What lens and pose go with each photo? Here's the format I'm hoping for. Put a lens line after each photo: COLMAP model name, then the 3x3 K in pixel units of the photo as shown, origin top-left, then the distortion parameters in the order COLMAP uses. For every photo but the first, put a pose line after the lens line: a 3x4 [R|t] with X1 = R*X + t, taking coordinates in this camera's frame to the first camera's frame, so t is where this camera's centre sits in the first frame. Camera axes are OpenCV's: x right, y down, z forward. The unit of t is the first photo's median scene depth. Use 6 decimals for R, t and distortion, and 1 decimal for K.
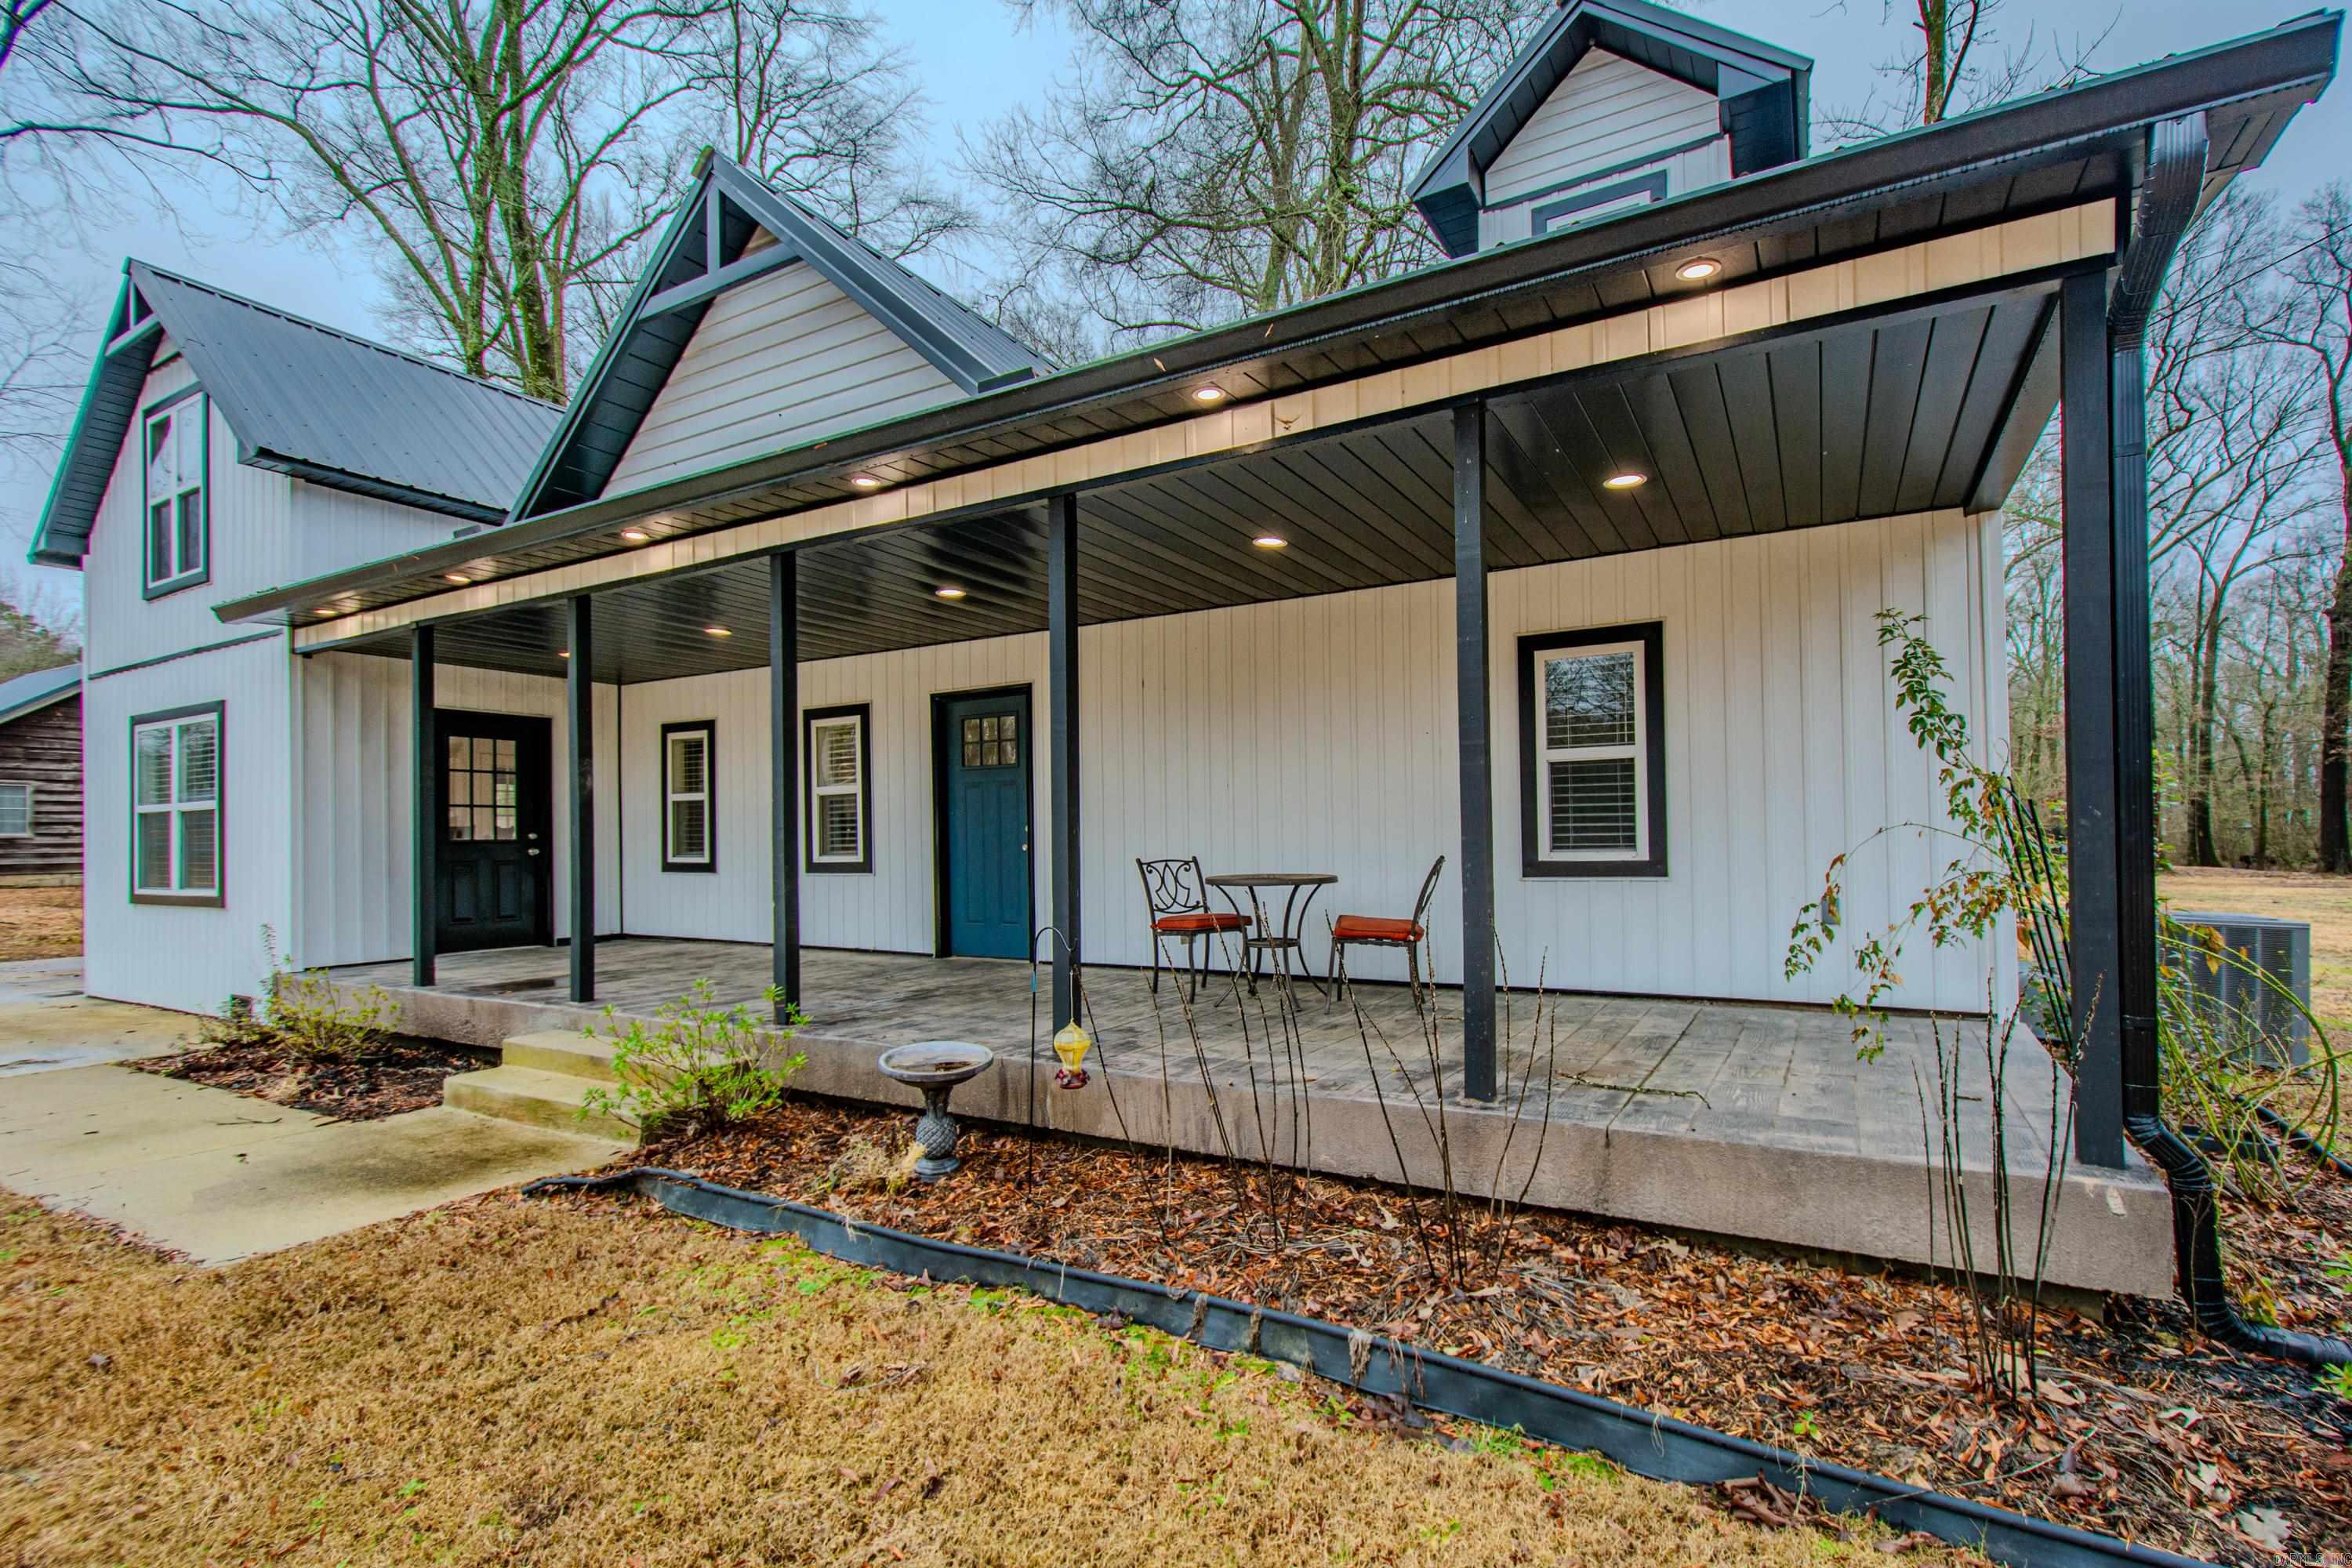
lens RADIAL K [[1073.8, 0, 1230.7], [0, 1073.8, 820.7], [0, 0, 1]] dist [0.008245, -0.000268]
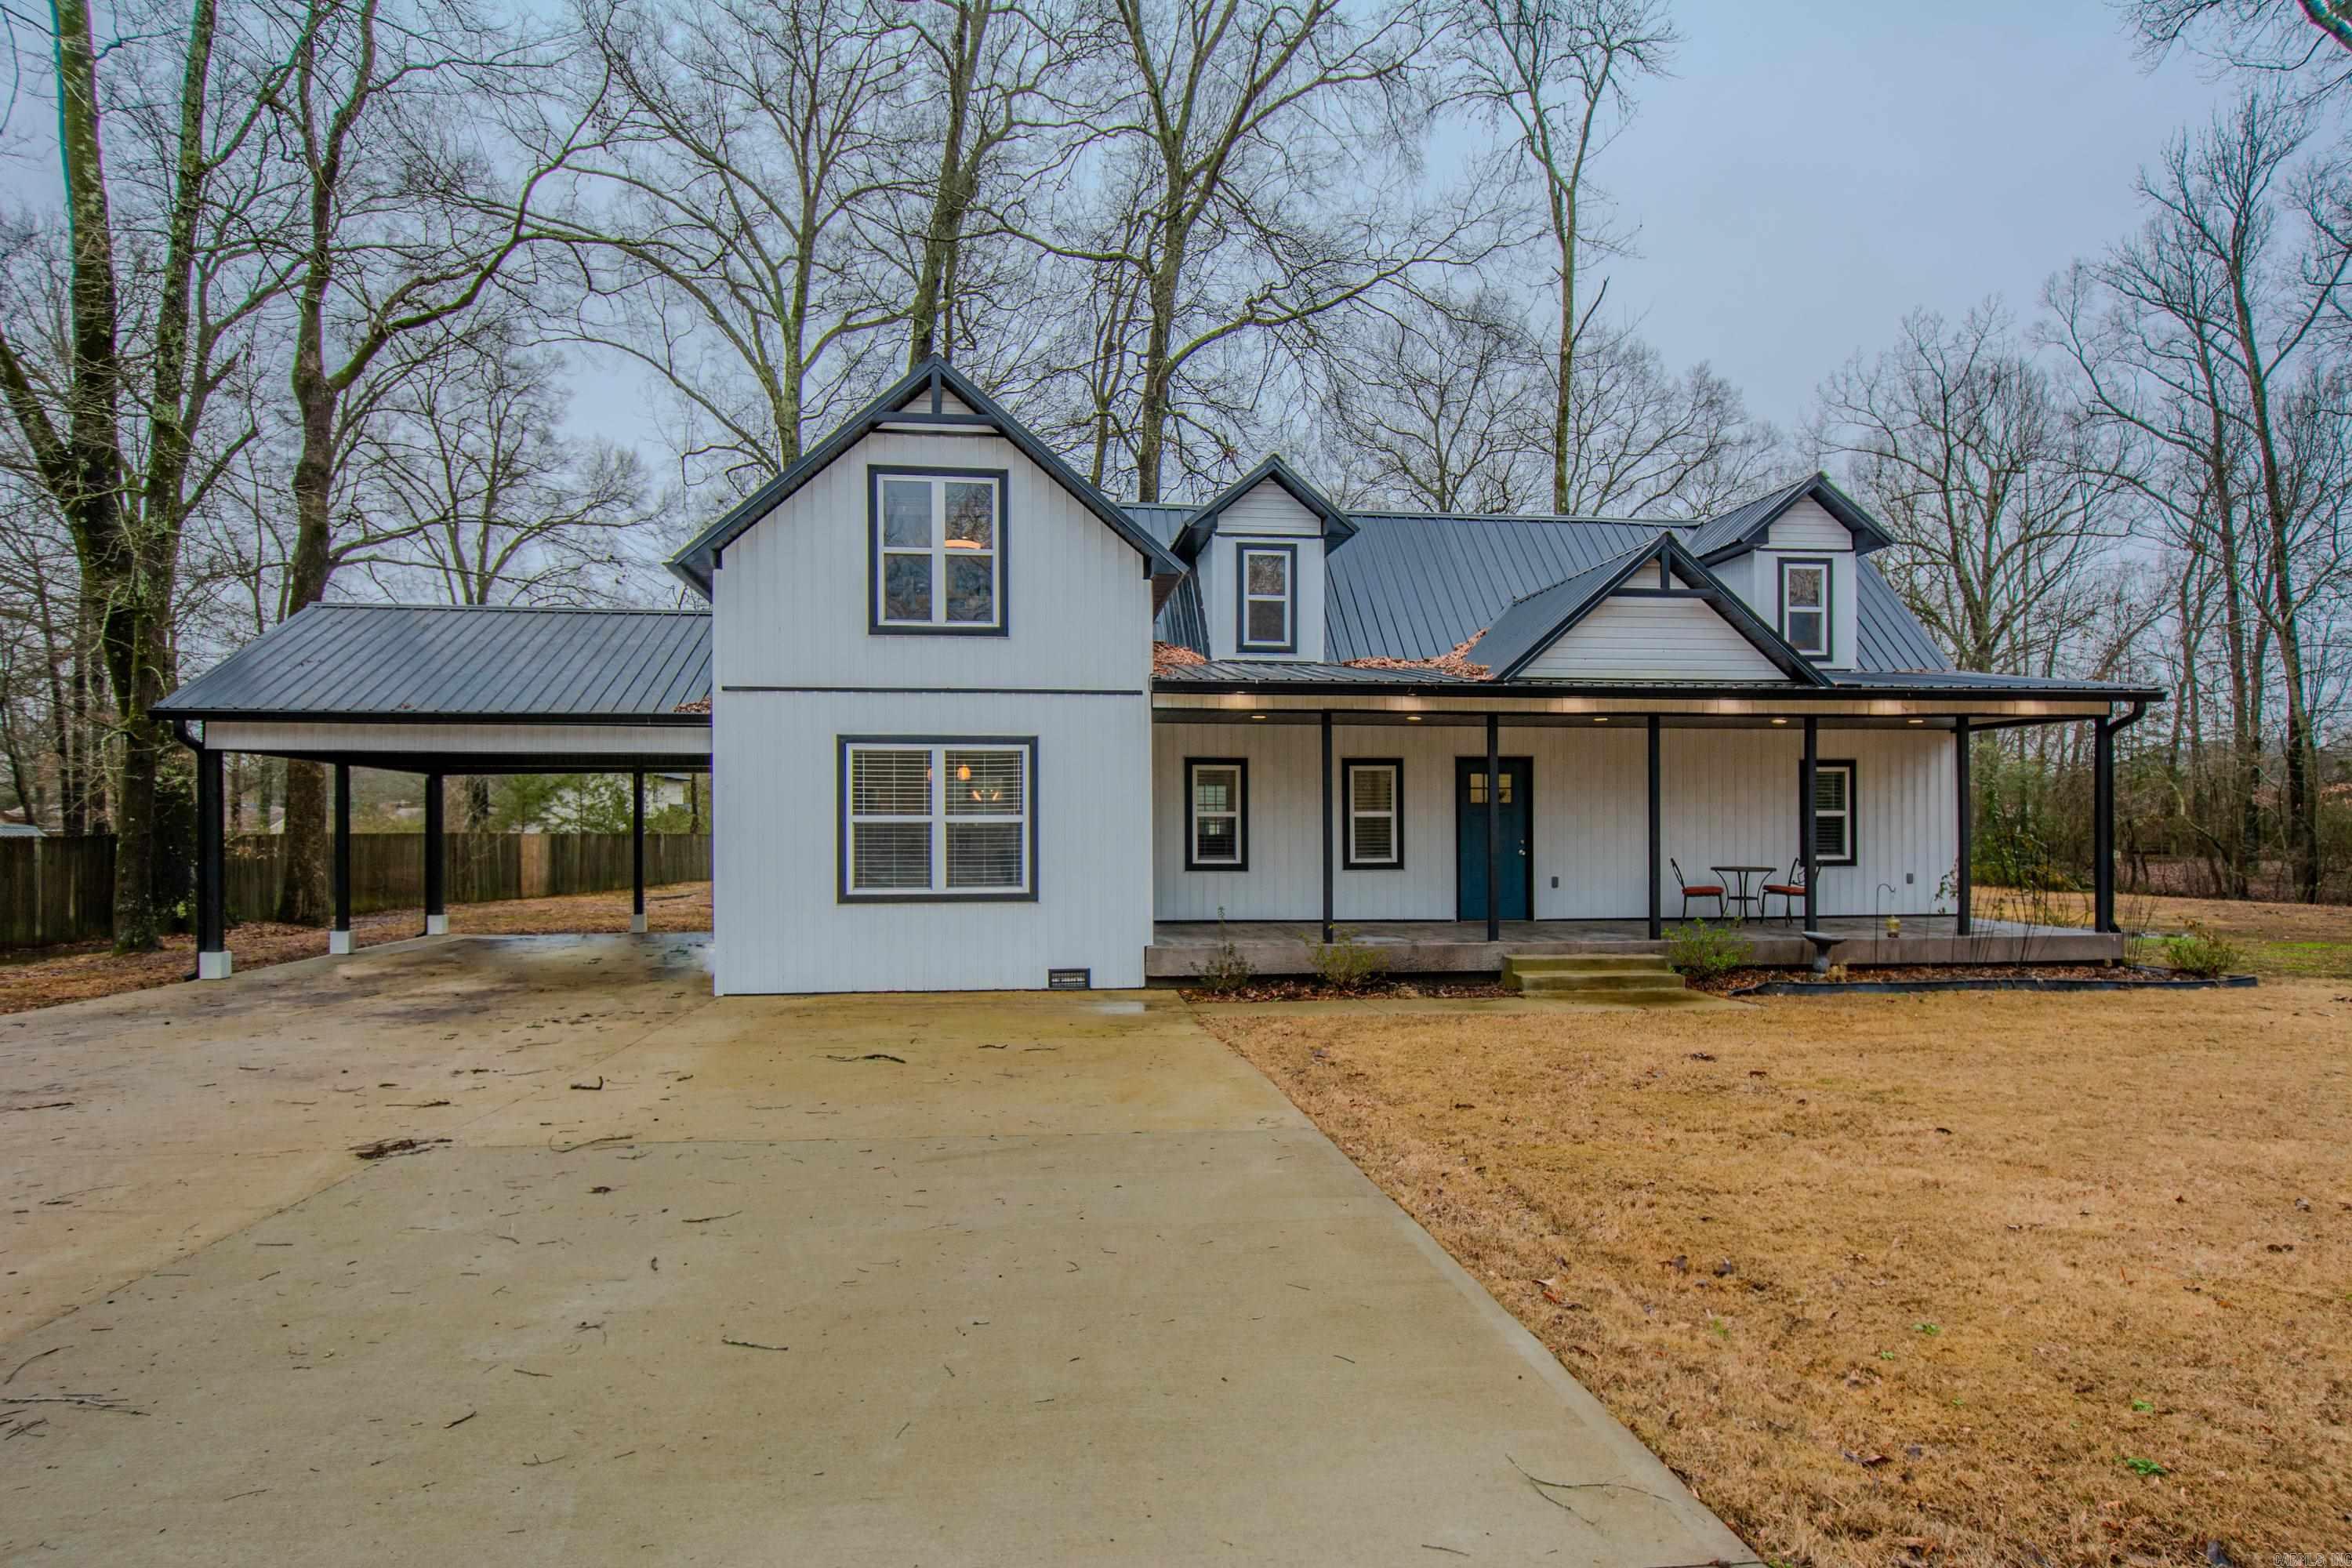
lens RADIAL K [[1156.3, 0, 1167.7], [0, 1156.3, 832.1], [0, 0, 1]] dist [-0.002400, -0.000110]
pose [[0.823075, 0.010498, 0.567835, -1.533522], [-0.016831, 0.999841, 0.005912, -0.010645], [-0.567683, -0.014423, 0.823121, -0.186227]]
